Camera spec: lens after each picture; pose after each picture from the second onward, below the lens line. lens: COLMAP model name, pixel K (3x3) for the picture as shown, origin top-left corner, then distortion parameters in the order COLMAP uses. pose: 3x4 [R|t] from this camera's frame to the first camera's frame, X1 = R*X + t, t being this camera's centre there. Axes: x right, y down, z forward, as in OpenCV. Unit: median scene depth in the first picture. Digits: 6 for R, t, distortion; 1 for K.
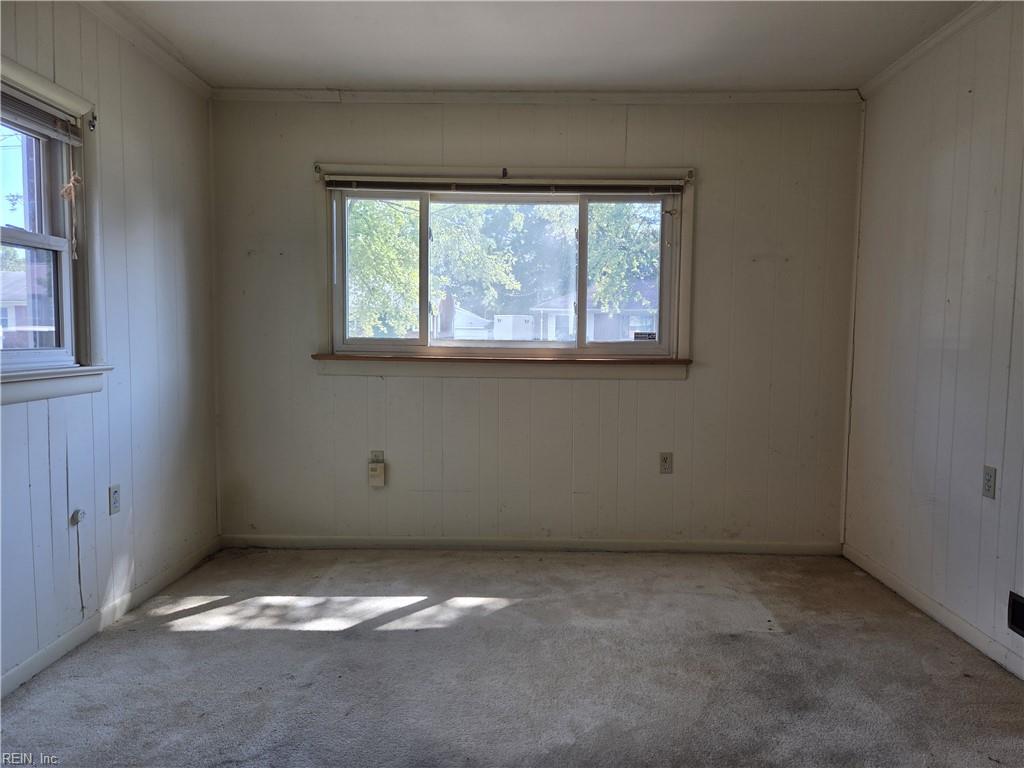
lens RADIAL K [[722.9, 0, 513.5], [0, 722.9, 389.2], [0, 0, 1]] dist [0.057373, -0.001812]
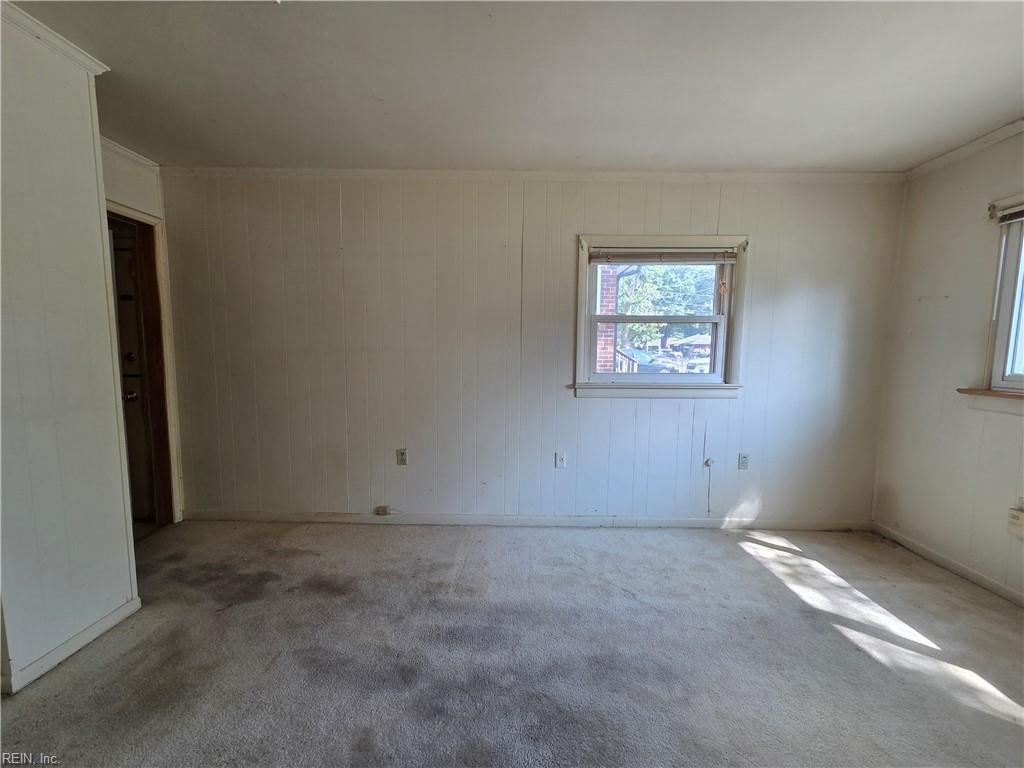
lens RADIAL K [[434.2, 0, 509.7], [0, 434.2, 390.3], [0, 0, 1]] dist [-0.000659, 0.008732]
pose [[-0.013237, 0.086719, -0.996145, 0.456287], [-0.078403, 0.993075, 0.087494, -0.061116], [0.996834, 0.079259, -0.006346, 0.429714]]
